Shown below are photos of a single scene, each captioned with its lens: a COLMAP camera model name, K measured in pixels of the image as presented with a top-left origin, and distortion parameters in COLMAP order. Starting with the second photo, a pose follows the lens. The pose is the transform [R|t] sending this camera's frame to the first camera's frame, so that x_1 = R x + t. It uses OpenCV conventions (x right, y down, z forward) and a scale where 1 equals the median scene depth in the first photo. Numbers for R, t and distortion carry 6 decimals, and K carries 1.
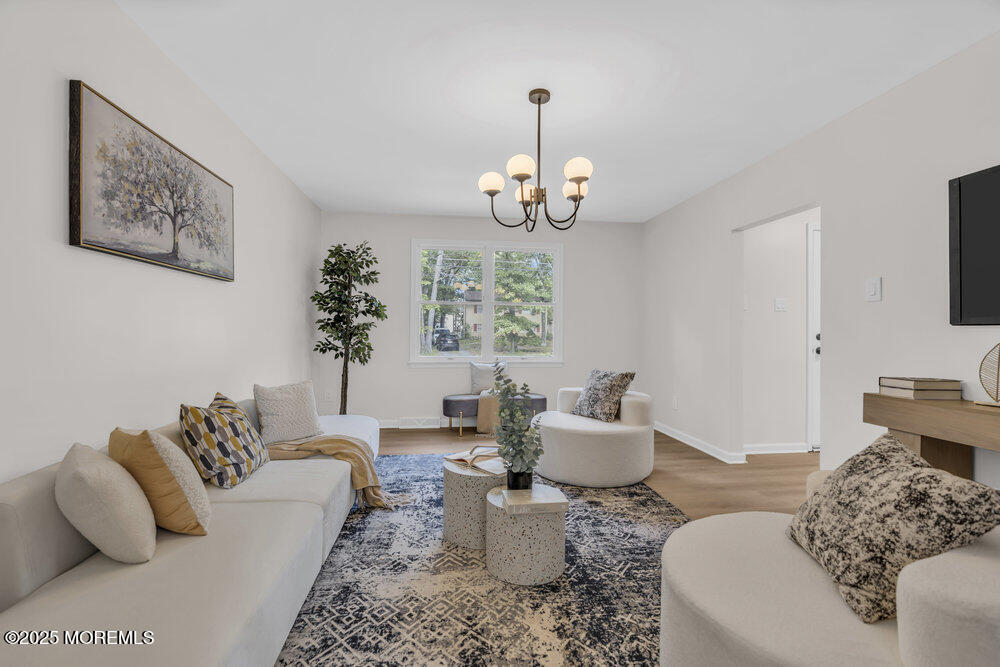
lens RADIAL K [[444.7, 0, 499.1], [0, 444.7, 335.5], [0, 0, 1]] dist [0.003058, 0.000111]
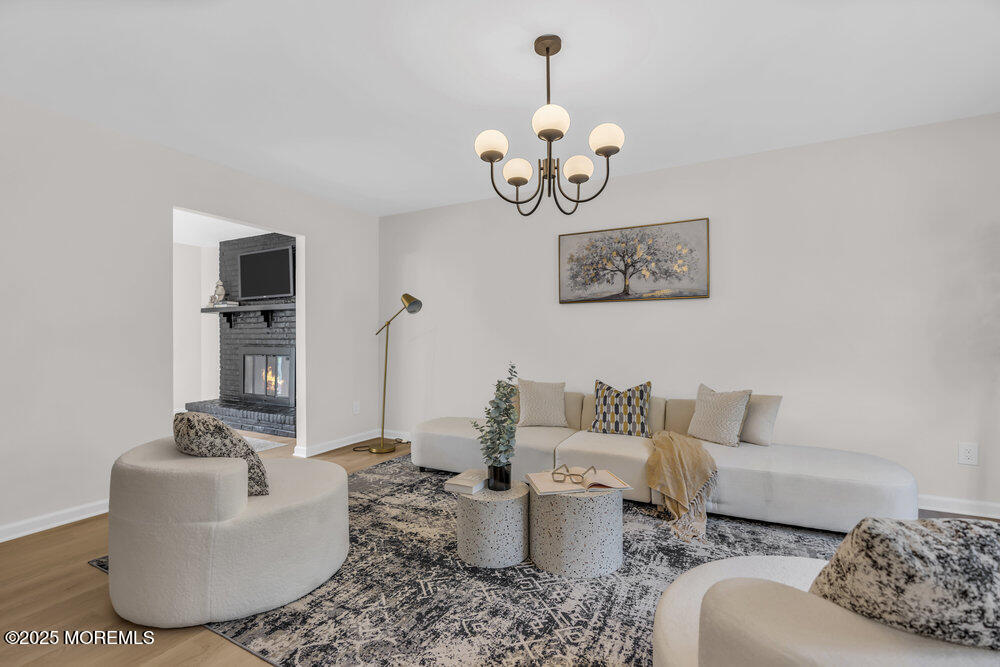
lens RADIAL K [[444.7, 0, 499.1], [0, 444.7, 335.5], [0, 0, 1]] dist [0.003058, 0.000111]
pose [[-0.572502, -0.010338, -0.819838, 0.977854], [-0.002986, 0.999940, -0.010524, -0.001181], [0.819898, -0.003577, -0.572499, 1.686174]]
